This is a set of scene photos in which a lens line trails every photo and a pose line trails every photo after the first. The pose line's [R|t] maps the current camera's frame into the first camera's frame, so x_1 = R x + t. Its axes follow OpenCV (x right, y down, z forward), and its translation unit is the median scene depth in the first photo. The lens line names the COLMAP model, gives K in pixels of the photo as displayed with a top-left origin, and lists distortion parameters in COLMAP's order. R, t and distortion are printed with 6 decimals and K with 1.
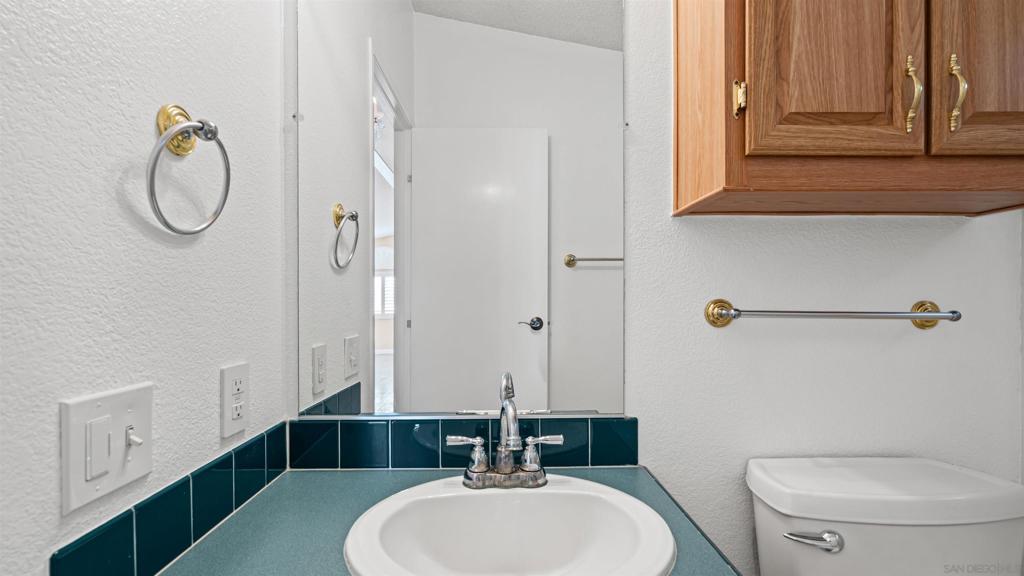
lens RADIAL K [[464.5, 0, 505.8], [0, 464.5, 303.6], [0, 0, 1]] dist [0.000055, 0.000164]
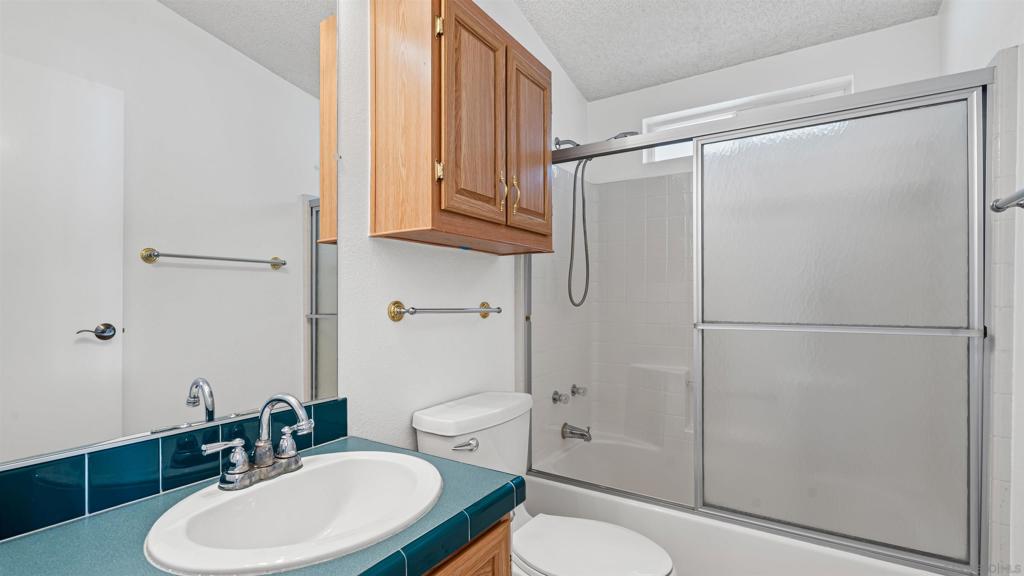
lens RADIAL K [[464.5, 0, 505.8], [0, 464.5, 303.6], [0, 0, 1]] dist [0.000055, 0.000164]
pose [[0.555499, -0.003851, 0.831508, -0.584836], [0.006148, 0.999981, 0.000524, -0.000996], [-0.831494, 0.004821, 0.555512, -0.039997]]
